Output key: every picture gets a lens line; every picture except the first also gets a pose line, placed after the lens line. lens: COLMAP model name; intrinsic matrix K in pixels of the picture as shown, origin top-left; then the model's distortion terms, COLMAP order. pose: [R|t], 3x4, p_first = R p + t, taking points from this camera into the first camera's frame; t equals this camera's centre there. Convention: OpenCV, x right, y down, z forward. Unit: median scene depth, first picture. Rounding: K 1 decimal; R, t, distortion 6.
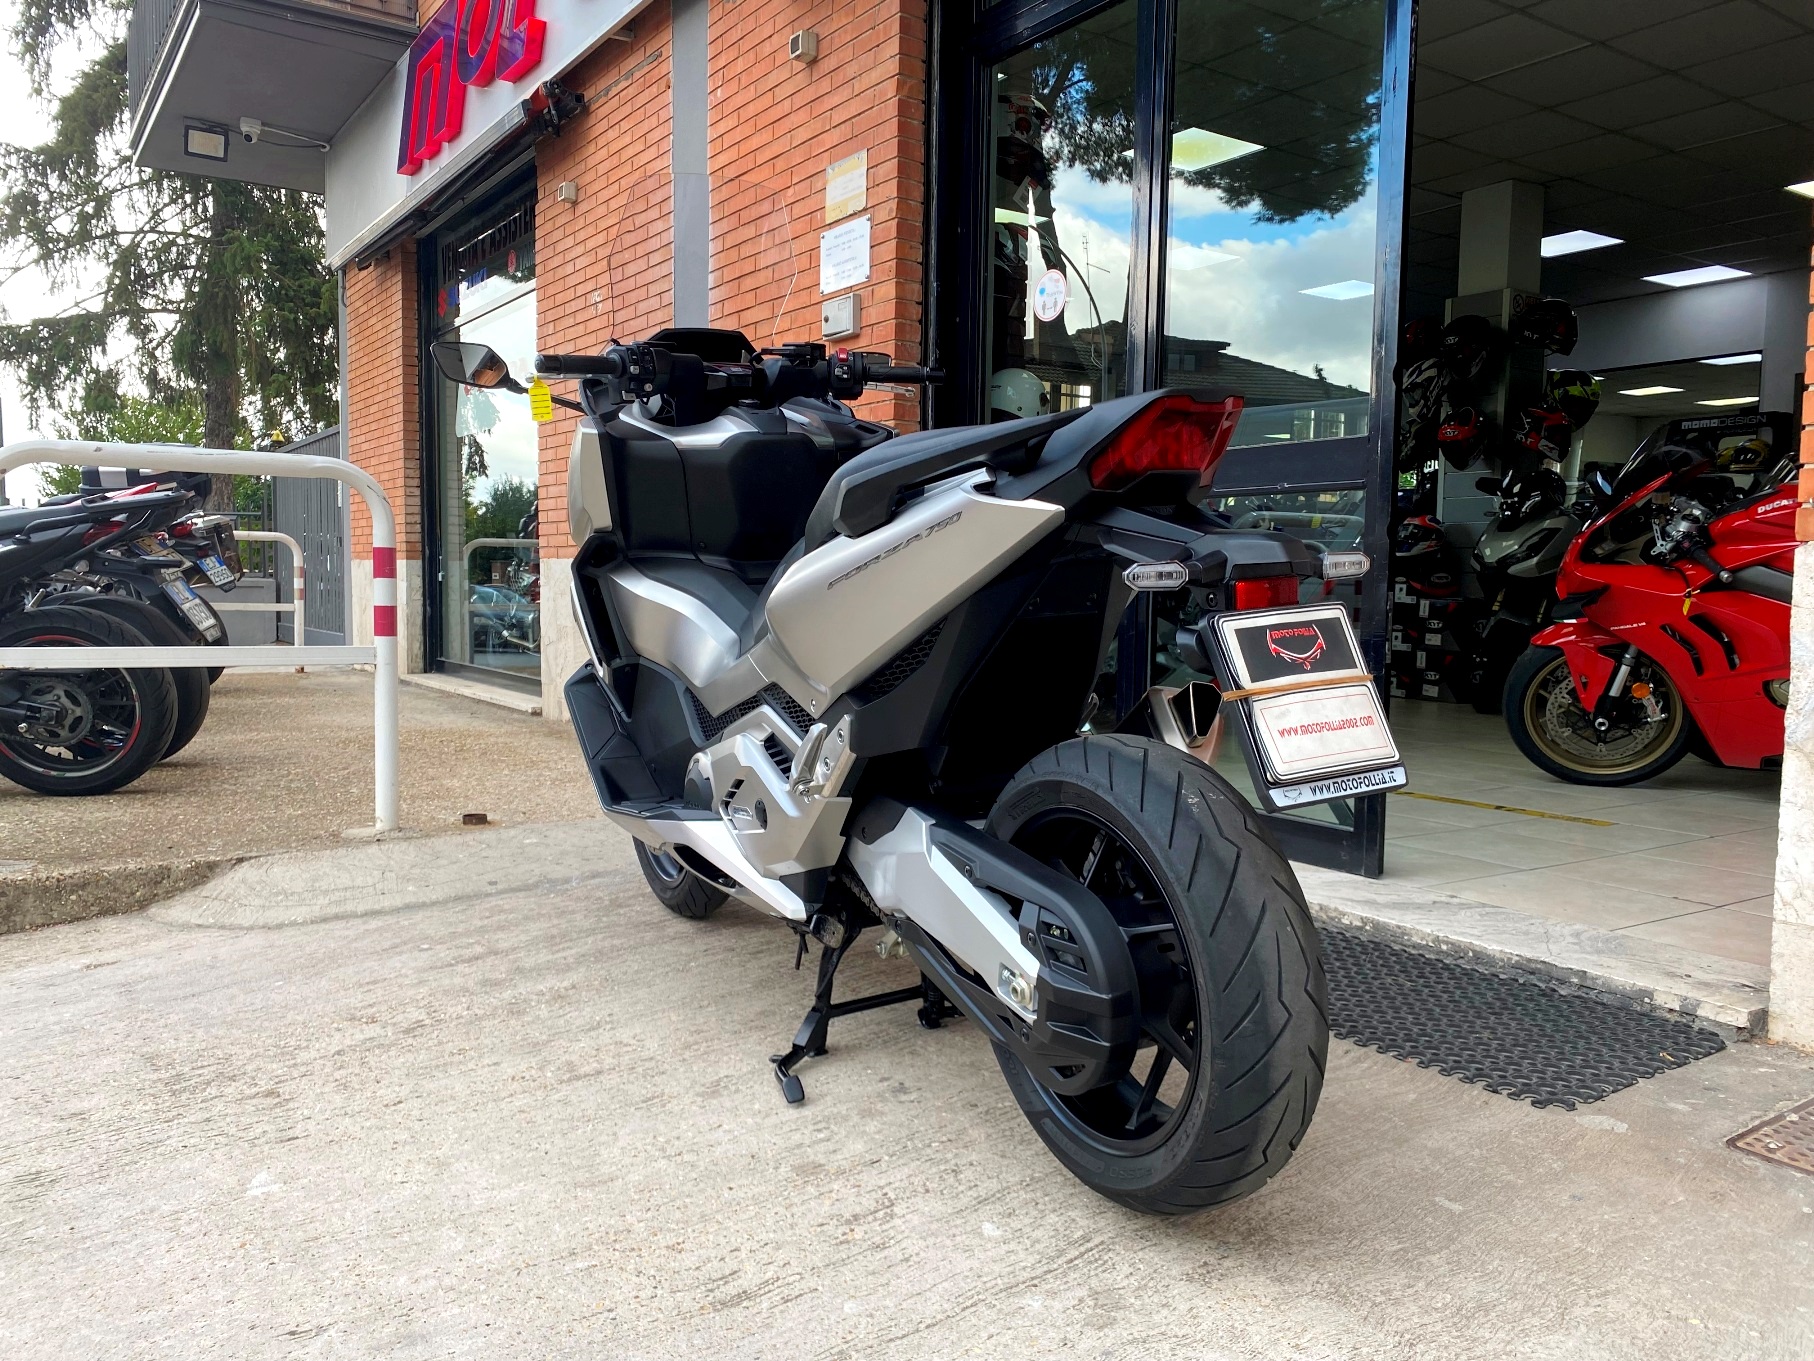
lens RADIAL K [[1388.7, 0, 886.2], [0, 1388.7, 670.8], [0, 0, 1]] dist [0.015930, -0.010613]
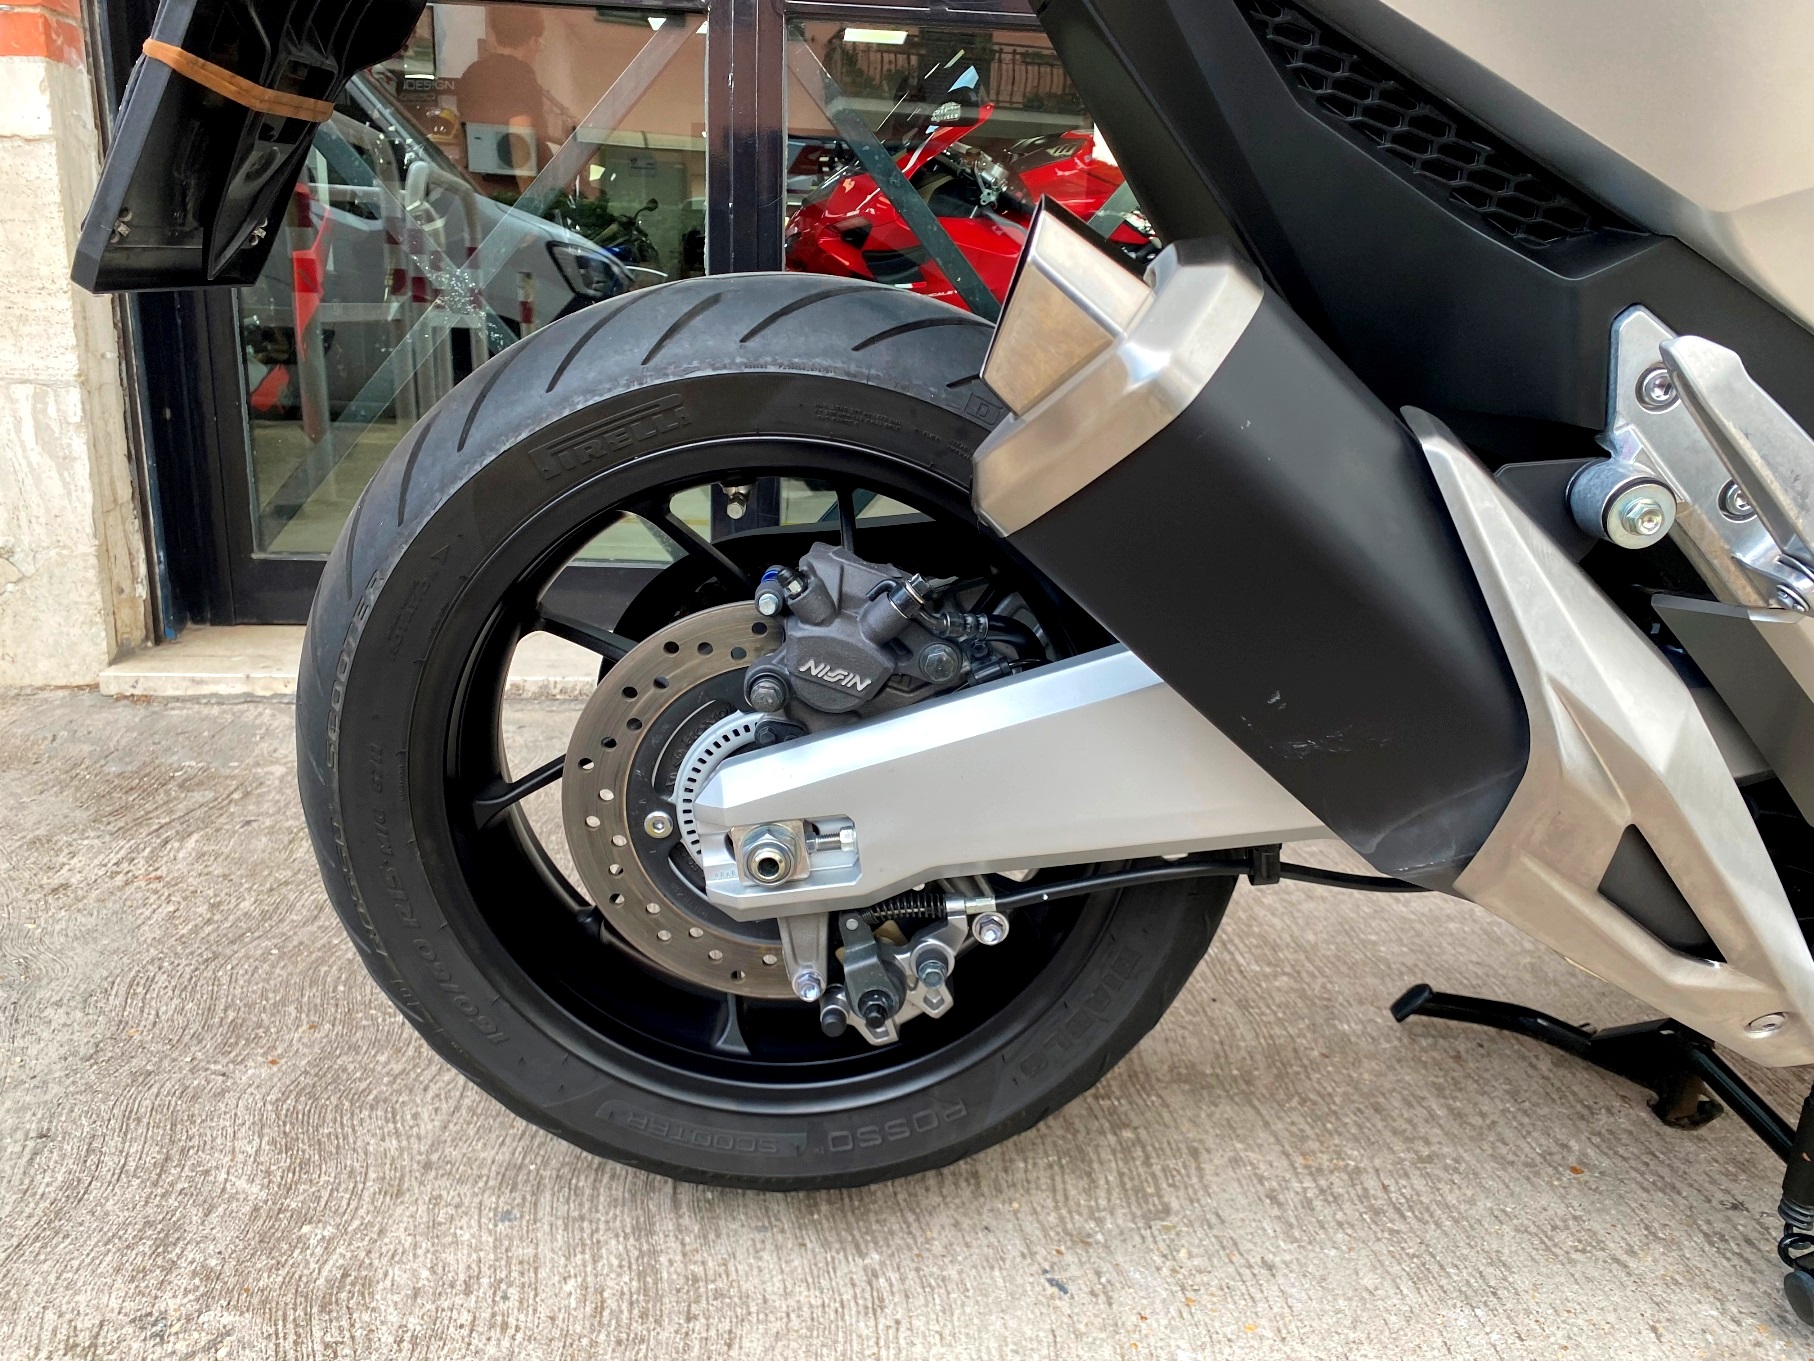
lens RADIAL K [[1388.7, 0, 909.1], [0, 1388.7, 685.6], [0, 0, 1]] dist [0.015930, -0.010613]
pose [[0.481109, -0.218722, 0.848938, -0.394917], [0.028050, 0.971721, 0.234459, 0.002130], [-0.876212, -0.088988, 0.473639, 0.939190]]
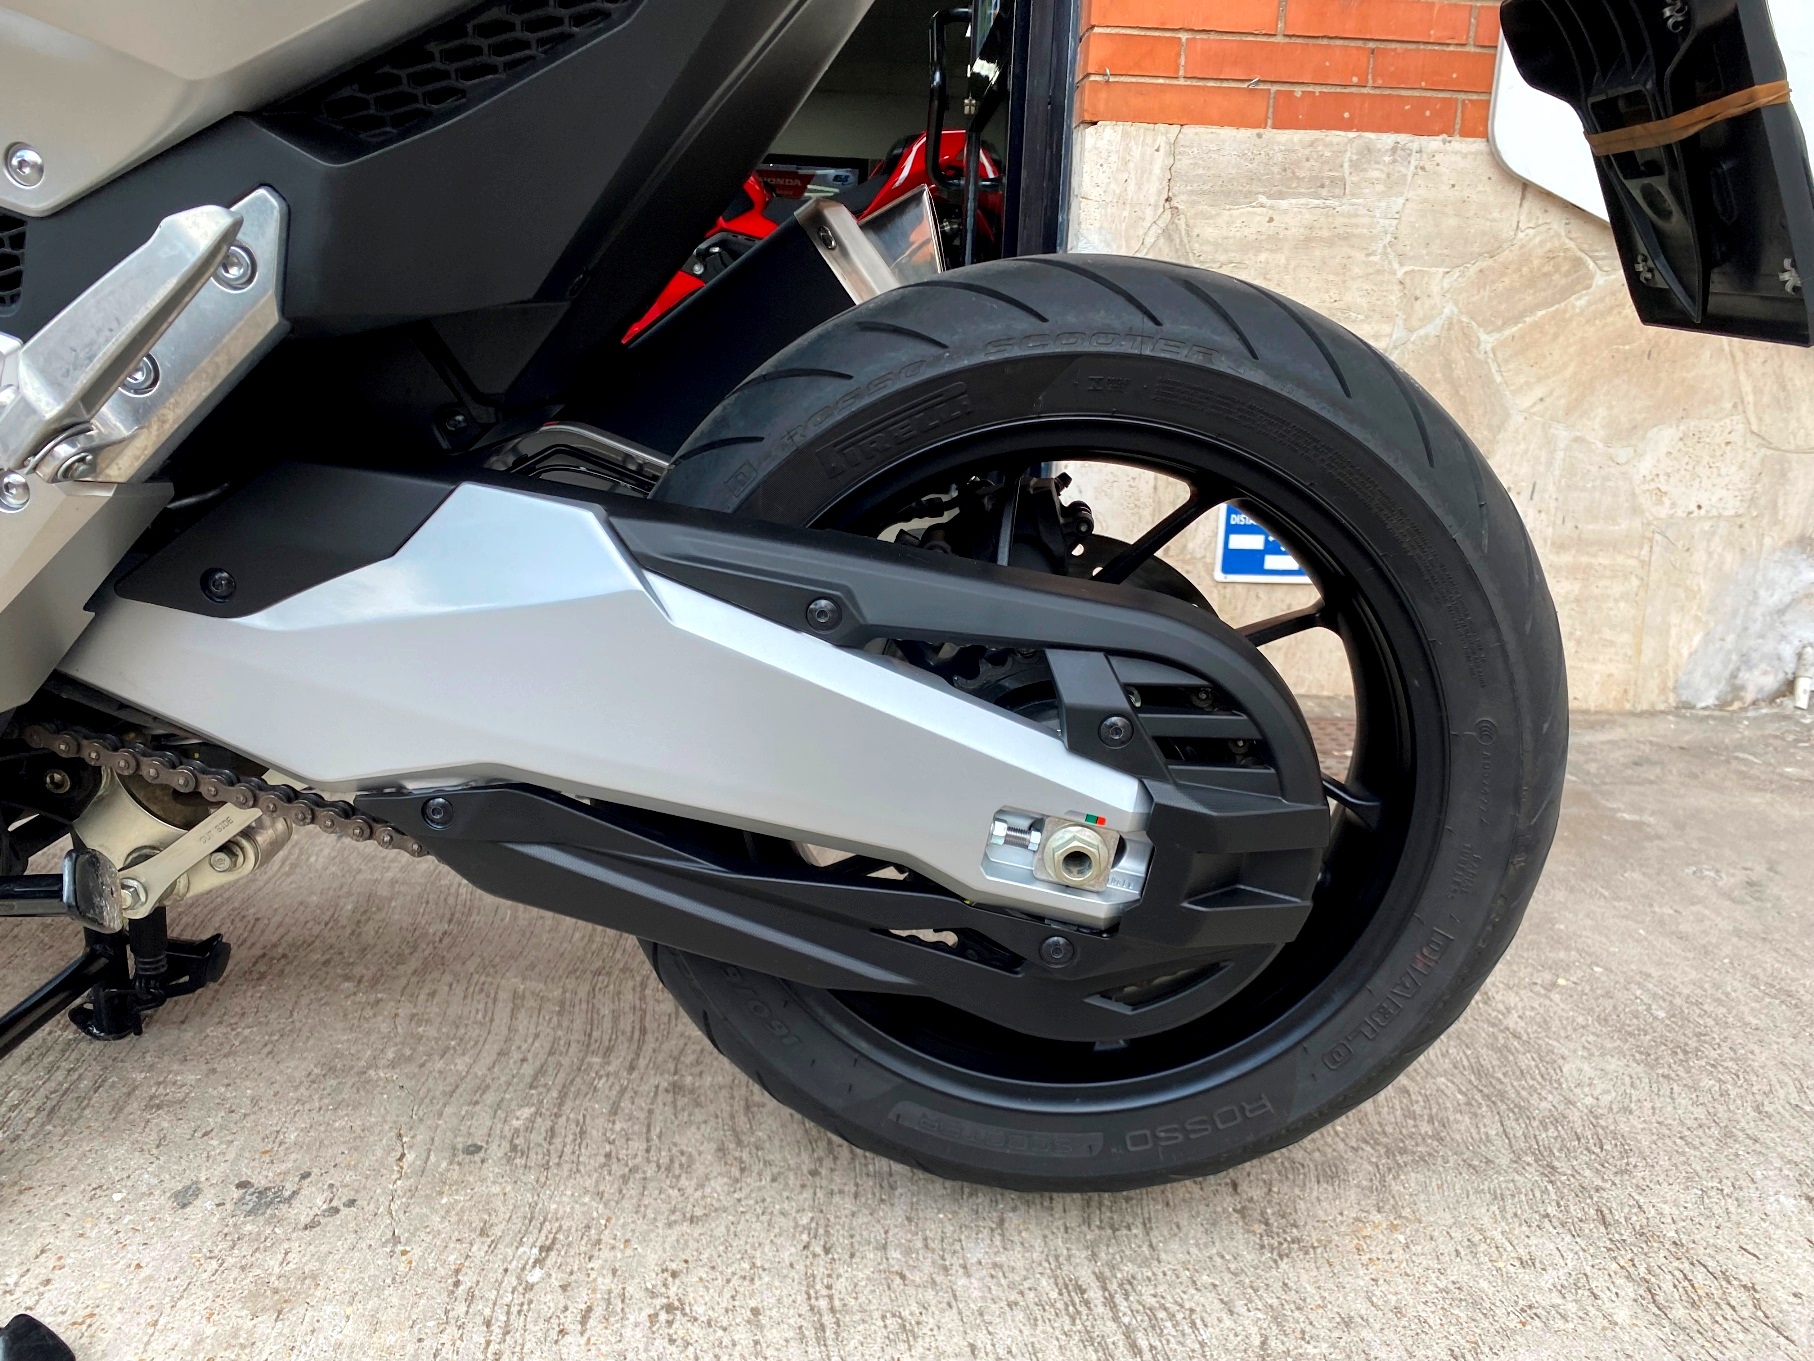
lens RADIAL K [[1388.7, 0, 921.4], [0, 1388.7, 675.5], [0, 0, 1]] dist [0.015930, -0.010613]
pose [[0.511983, -0.188381, 0.838085, -0.162199], [0.020099, 0.978017, 0.207556, 0.052475], [-0.858760, -0.089420, 0.504514, 0.496723]]
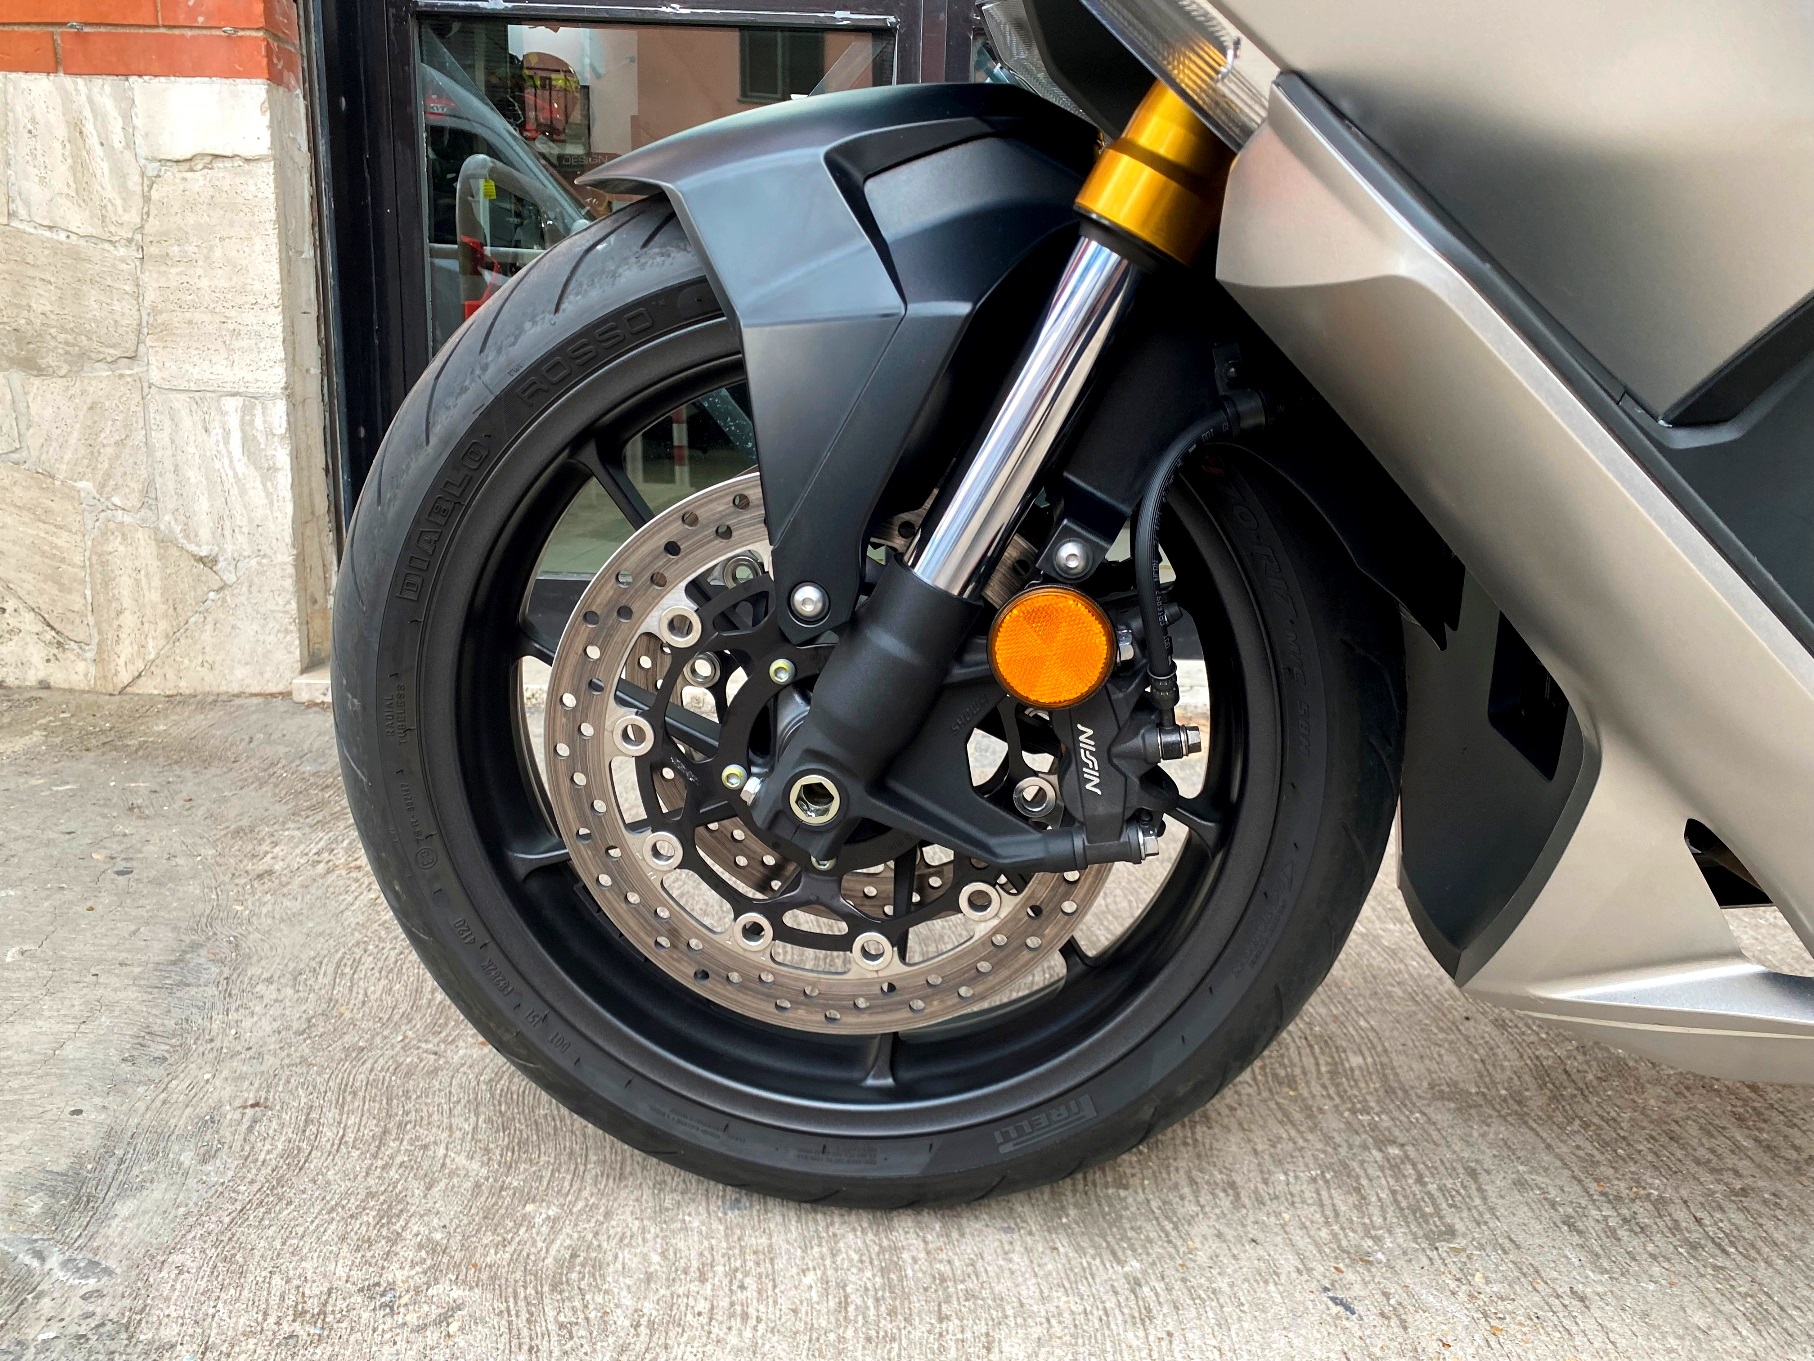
lens RADIAL K [[1388.7, 0, 913.7], [0, 1388.7, 685.3], [0, 0, 1]] dist [0.015930, -0.010613]
pose [[0.551919, -0.171981, 0.815970, -0.399161], [0.033068, 0.982246, 0.184660, 0.029943], [-0.833242, -0.074934, 0.547808, 0.974165]]
